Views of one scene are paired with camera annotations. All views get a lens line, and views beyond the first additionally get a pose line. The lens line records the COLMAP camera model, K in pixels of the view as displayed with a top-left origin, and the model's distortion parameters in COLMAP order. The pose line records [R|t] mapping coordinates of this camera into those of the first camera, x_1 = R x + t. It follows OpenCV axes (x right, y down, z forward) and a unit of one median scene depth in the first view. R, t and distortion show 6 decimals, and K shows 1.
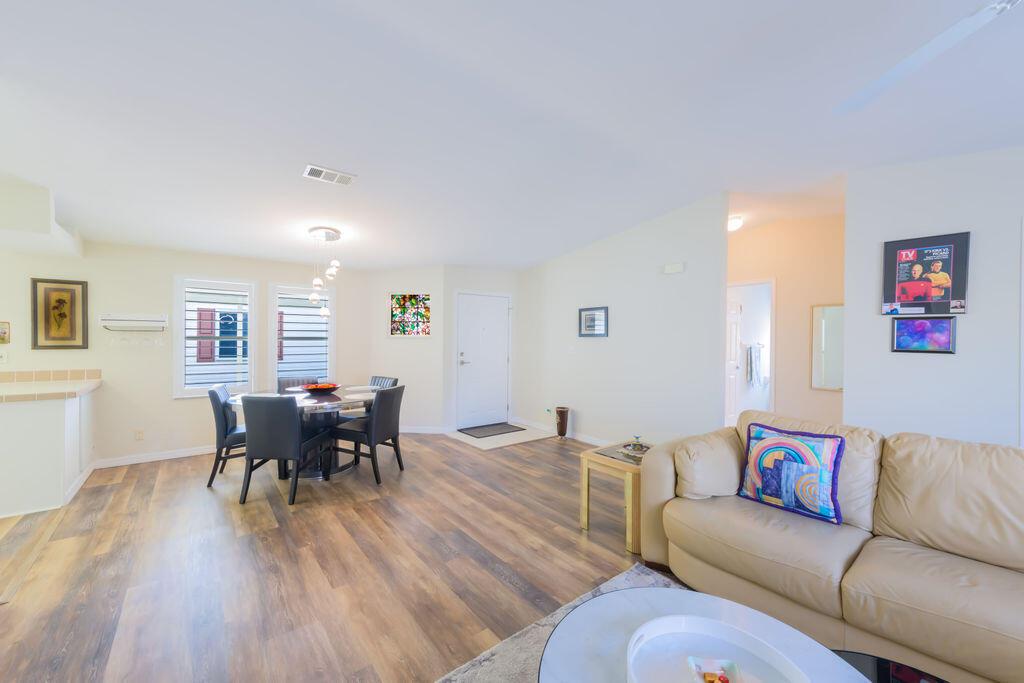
lens RADIAL K [[405.3, 0, 516.4], [0, 405.3, 341.4], [0, 0, 1]] dist [0.015571, -0.001329]
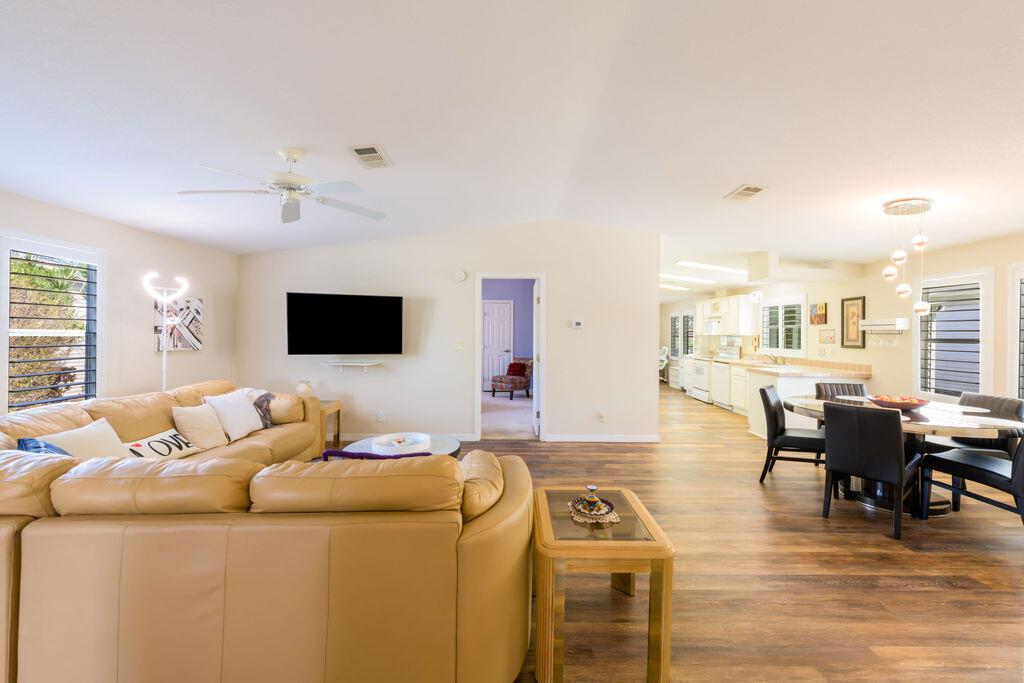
lens RADIAL K [[405.3, 0, 523.9], [0, 405.3, 341.5], [0, 0, 1]] dist [0.015571, -0.001329]
pose [[-0.605871, -0.000507, -0.795563, 0.698089], [-0.021528, 0.999644, 0.015758, -0.000901], [0.795272, 0.026675, -0.605666, 1.042897]]
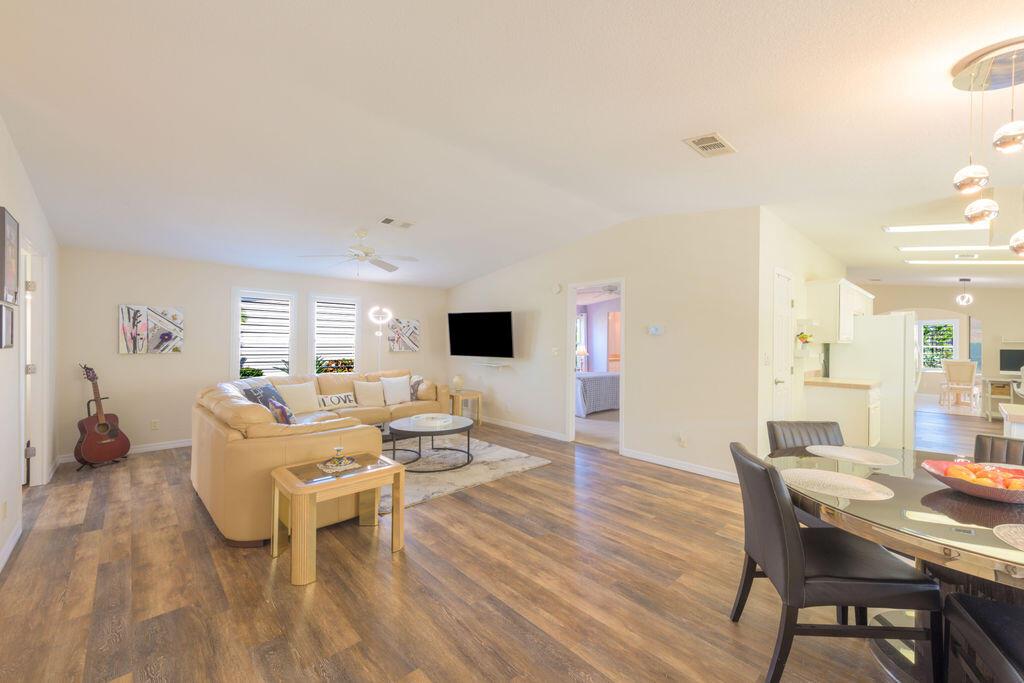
lens RADIAL K [[405.3, 0, 520.6], [0, 405.3, 343.0], [0, 0, 1]] dist [0.015571, -0.001329]
pose [[-0.995226, -0.019572, -0.095614, -0.004830], [-0.020870, 0.999703, 0.012590, -0.012165], [0.095340, 0.014525, -0.995339, 1.547513]]
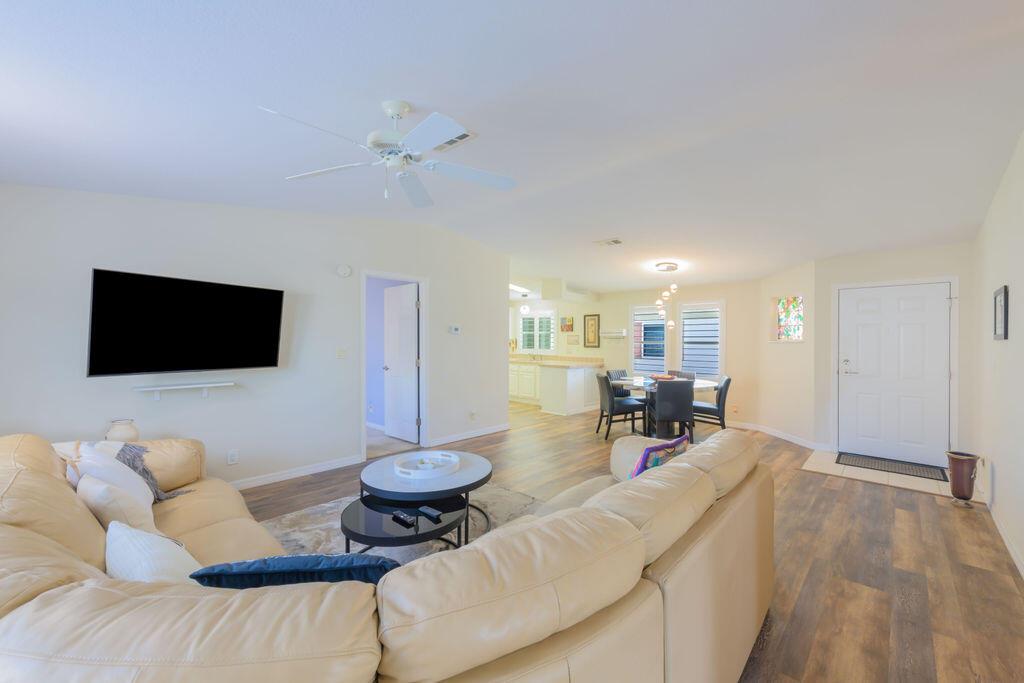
lens RADIAL K [[405.3, 0, 510.1], [0, 405.3, 344.1], [0, 0, 1]] dist [0.015571, -0.001329]
pose [[0.139240, 0.002773, -0.990255, 0.956585], [-0.013590, 0.999907, 0.000889, 0.005613], [0.990165, 0.013334, 0.139264, 0.331098]]
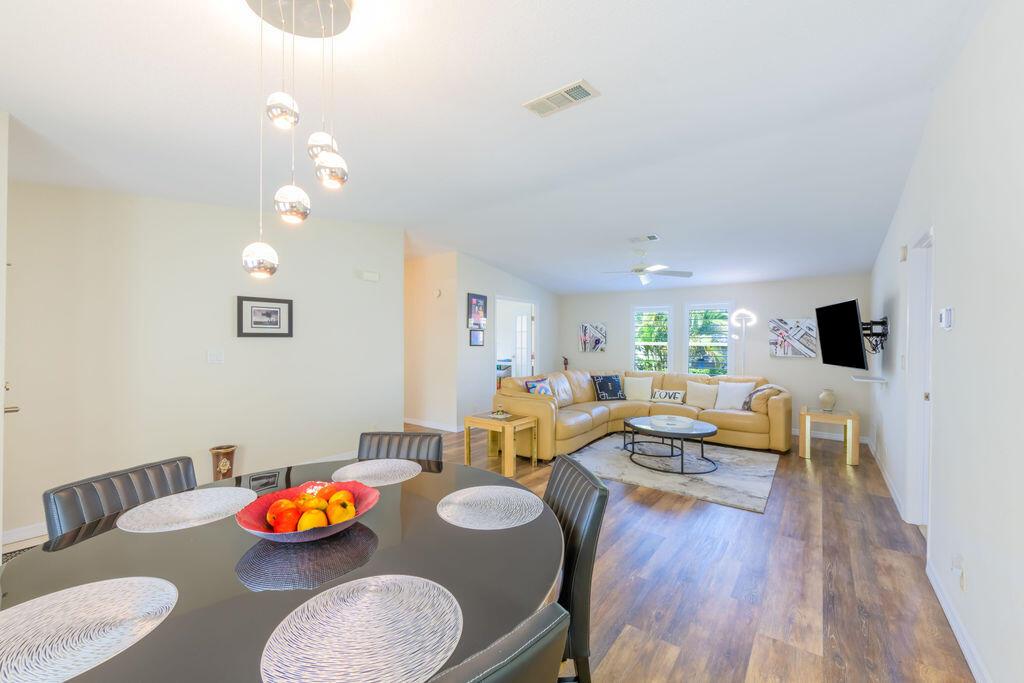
lens RADIAL K [[405.3, 0, 513.6], [0, 405.3, 340.8], [0, 0, 1]] dist [0.015571, -0.001329]
pose [[-0.258579, -0.010469, 0.965934, -0.943027], [-0.000748, 0.999943, 0.010637, -0.017741], [-0.965990, 0.002028, -0.258572, 1.083261]]
